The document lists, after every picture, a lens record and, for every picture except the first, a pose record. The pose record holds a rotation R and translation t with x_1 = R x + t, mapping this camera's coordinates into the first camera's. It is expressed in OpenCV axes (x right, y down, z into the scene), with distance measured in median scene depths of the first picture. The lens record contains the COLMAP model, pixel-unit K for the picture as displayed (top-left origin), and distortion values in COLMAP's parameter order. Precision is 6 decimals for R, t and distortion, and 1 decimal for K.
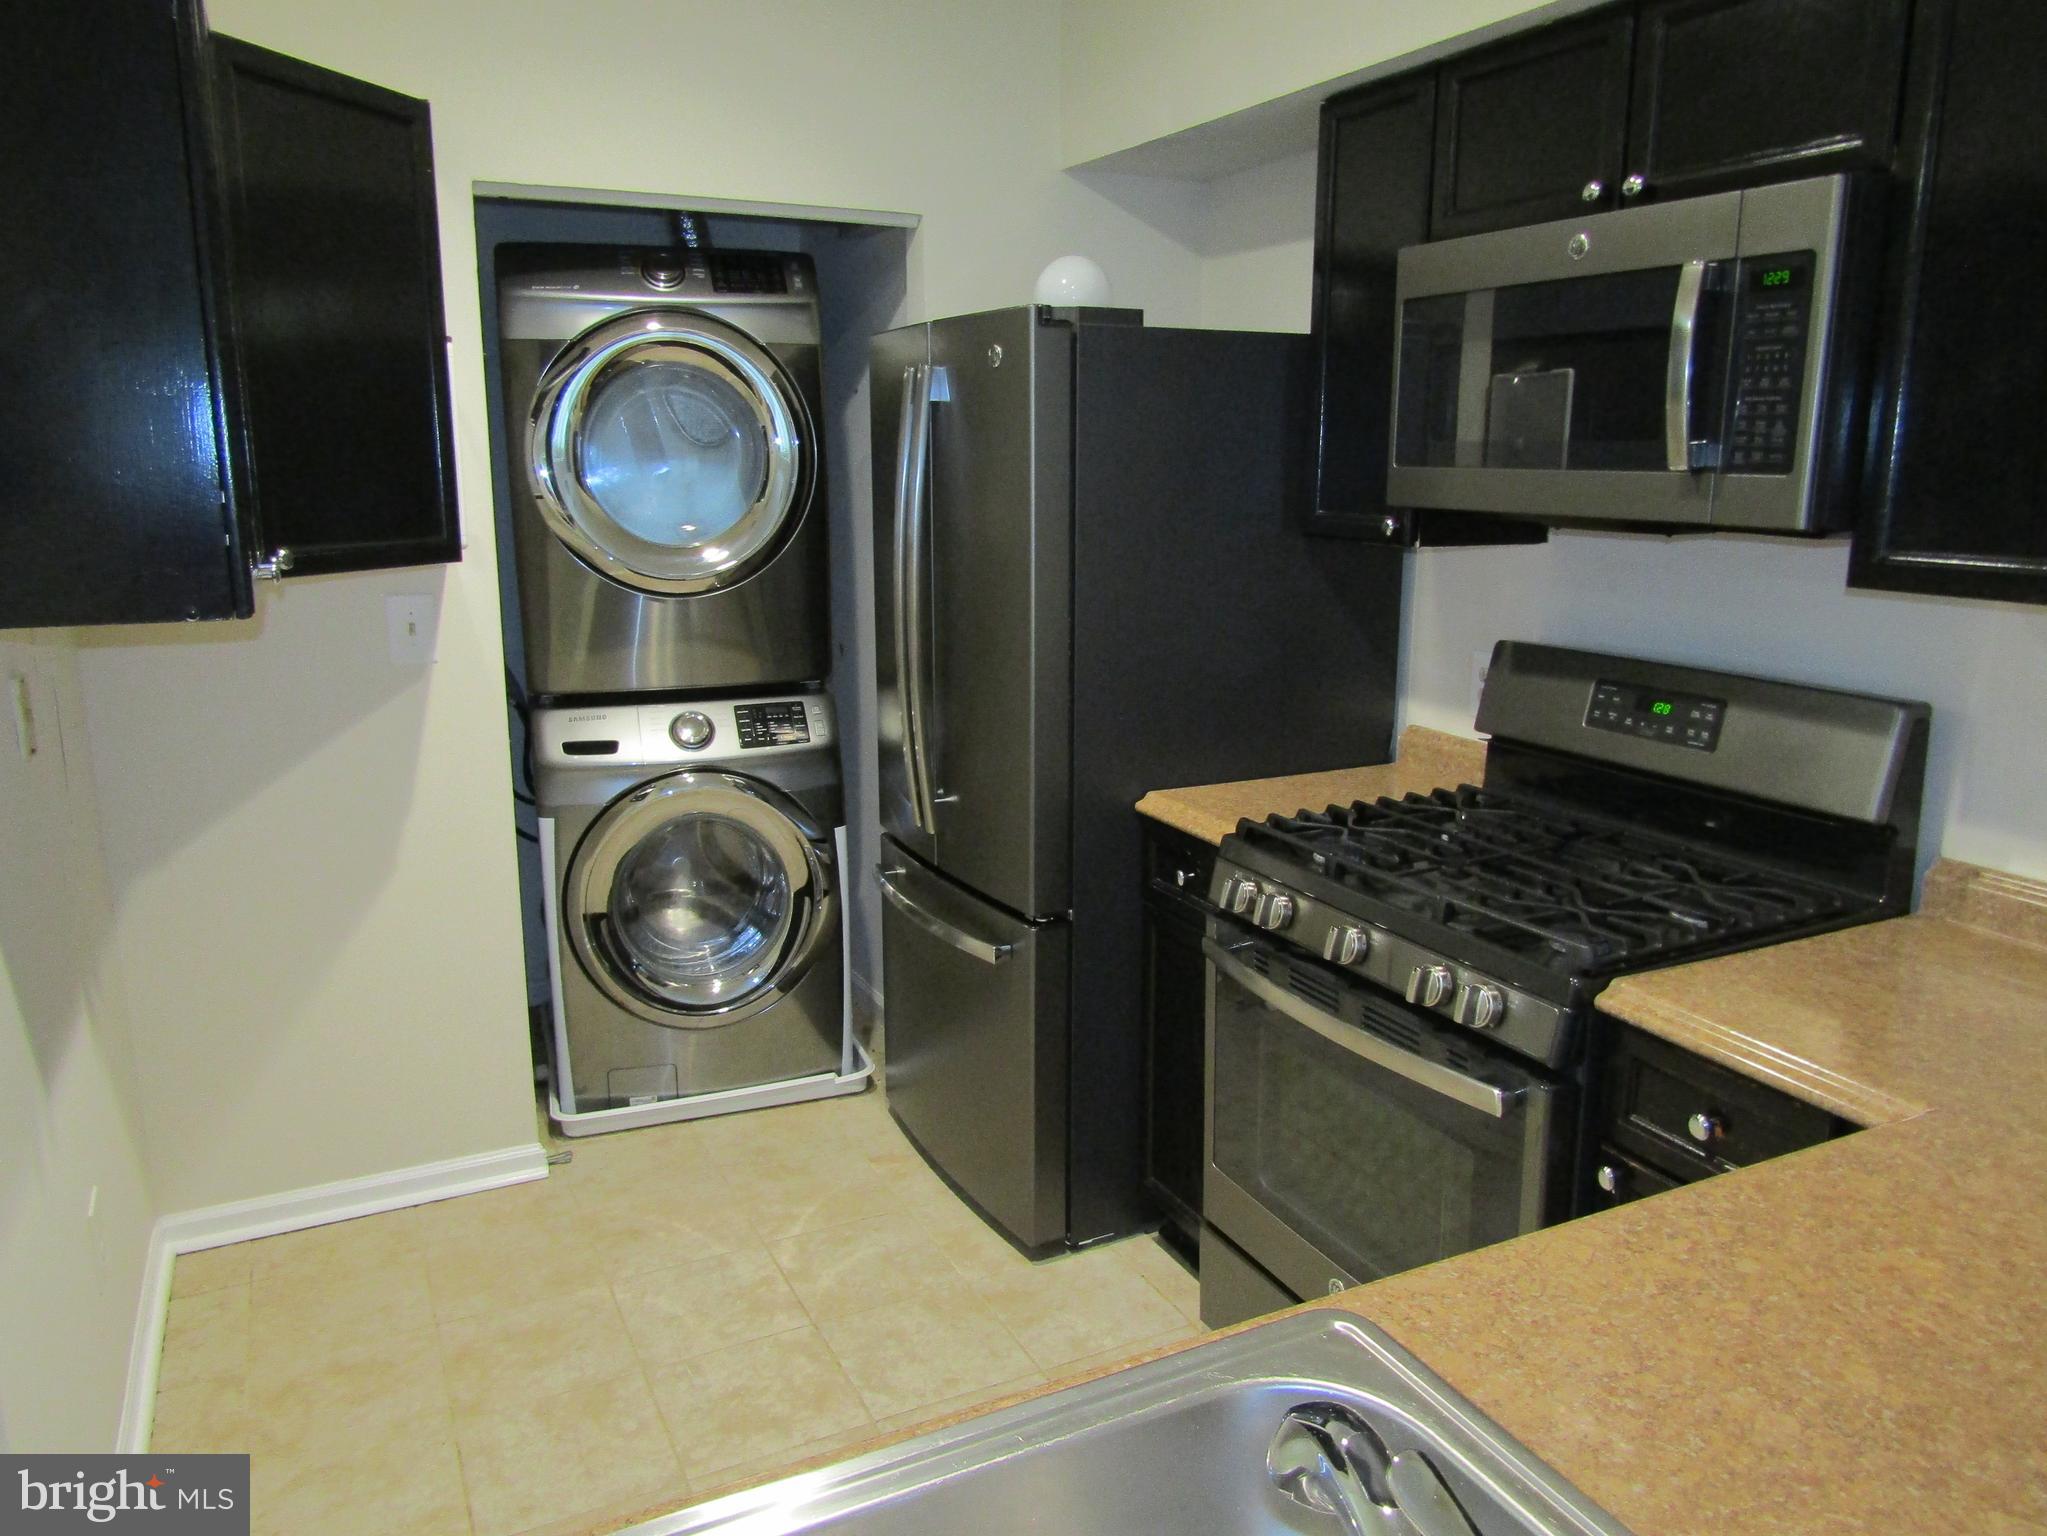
lens RADIAL K [[1464.4, 0, 1033.6], [0, 1464.4, 767.6], [0, 0, 1]] dist [0.003006, -0.003289]
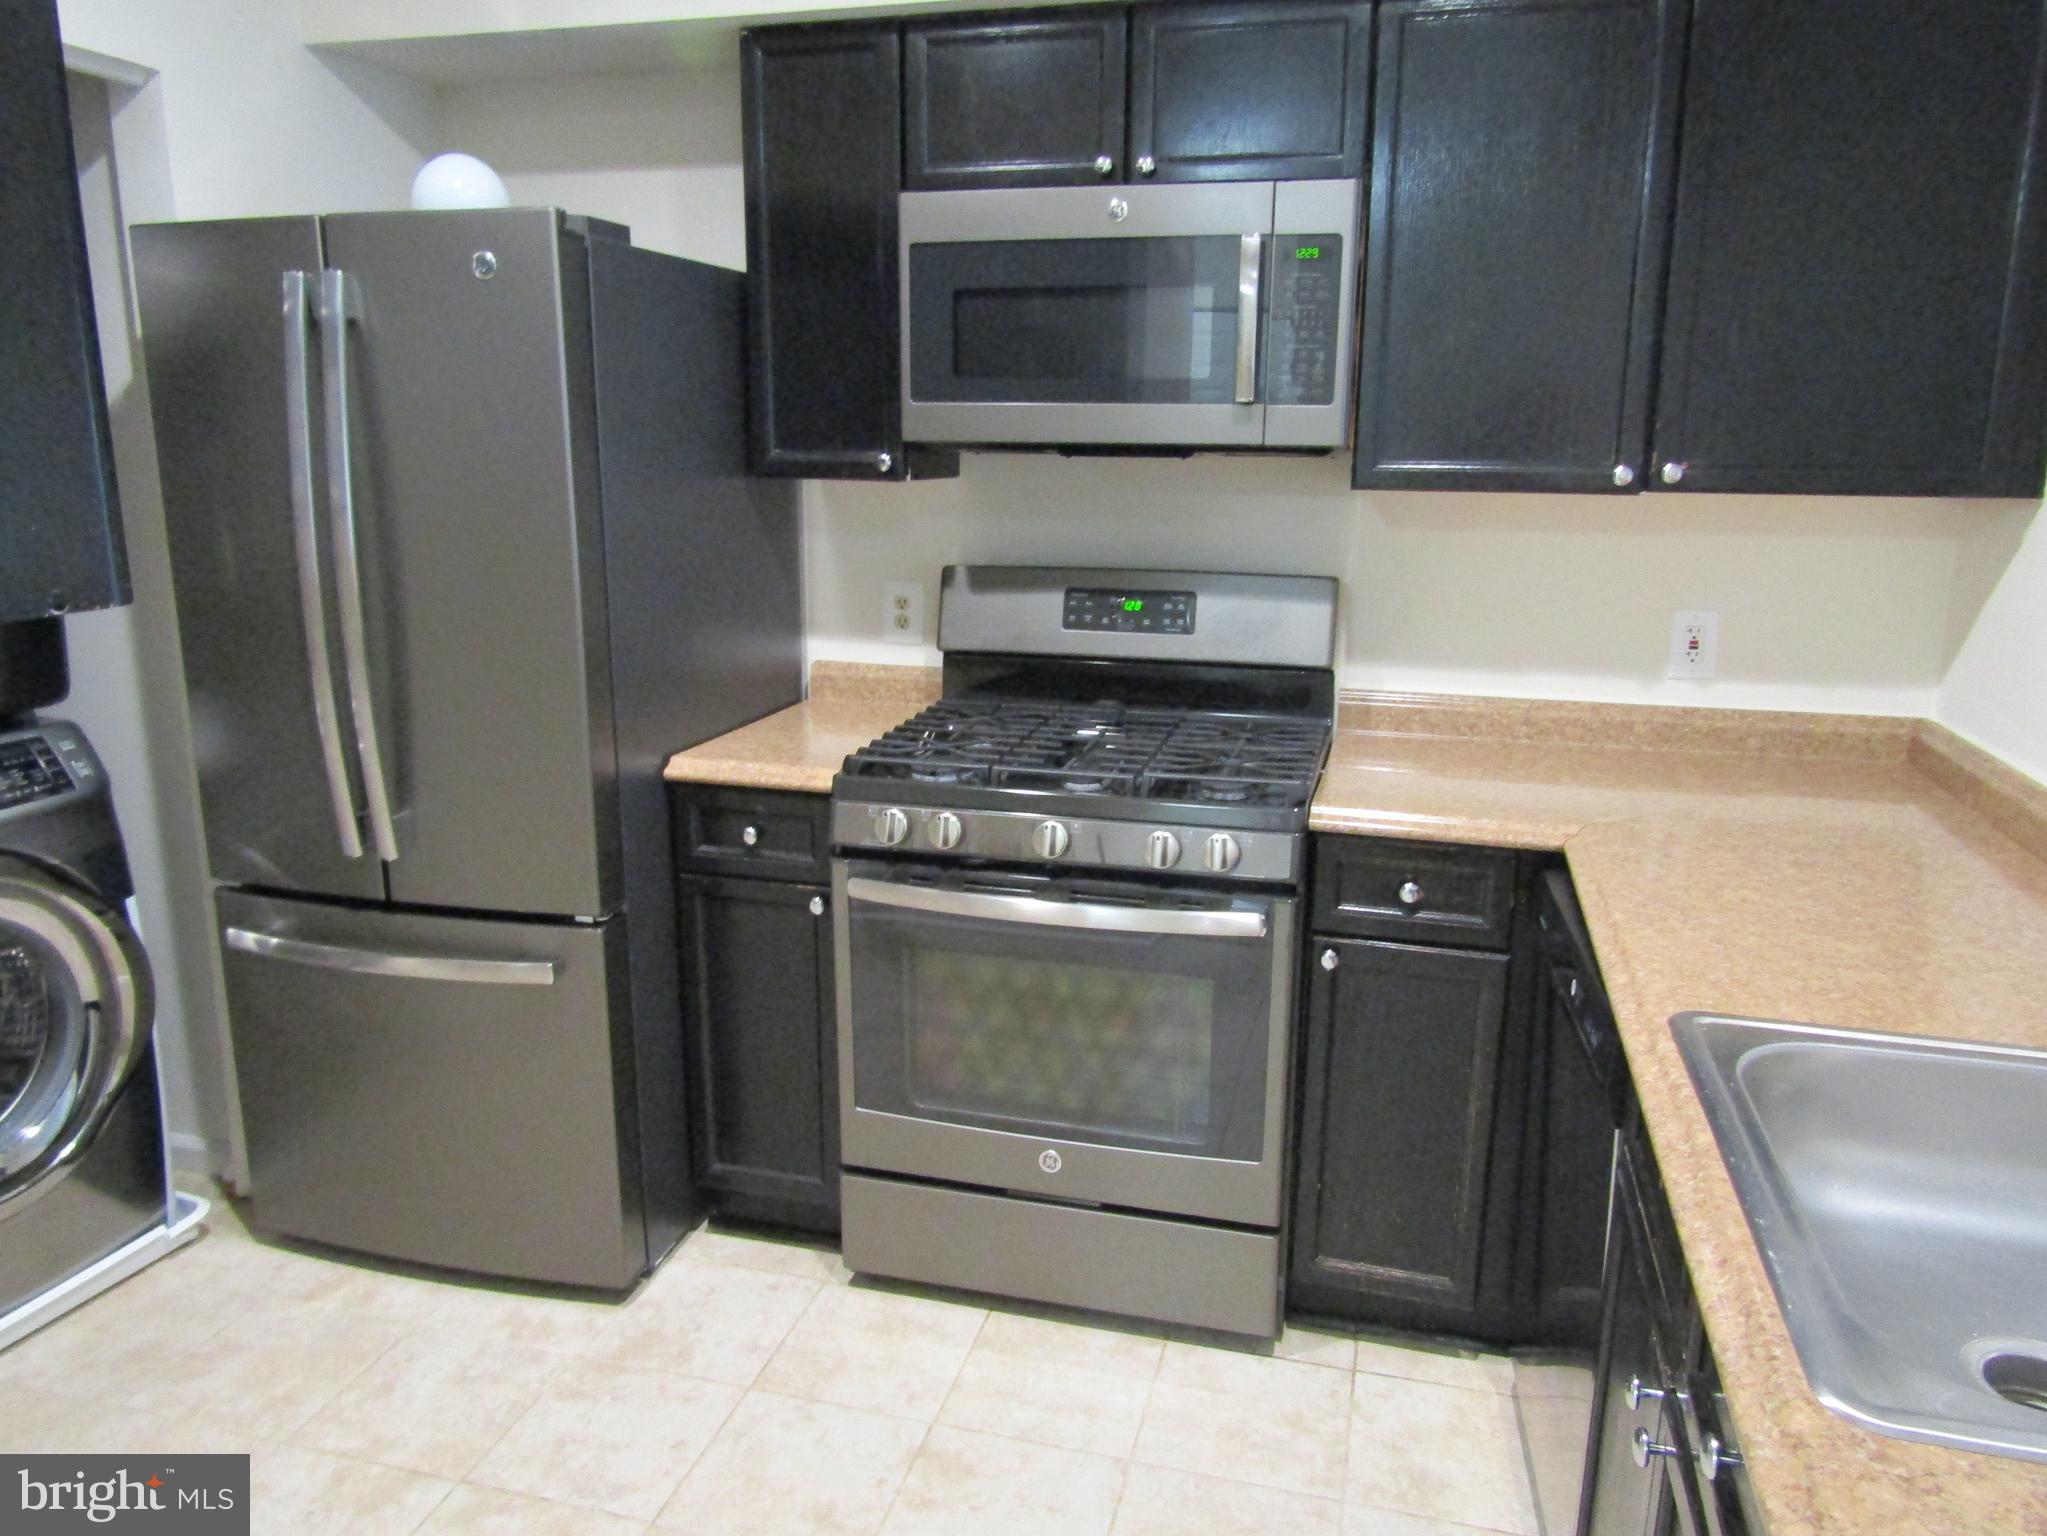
lens RADIAL K [[1464.4, 0, 1026.5], [0, 1464.4, 758.3], [0, 0, 1]] dist [0.003006, -0.003289]
pose [[0.669646, -0.161075, 0.725003, -0.539671], [0.153964, 0.985099, 0.076654, -0.023037], [-0.726547, 0.060293, 0.684467, 0.249061]]
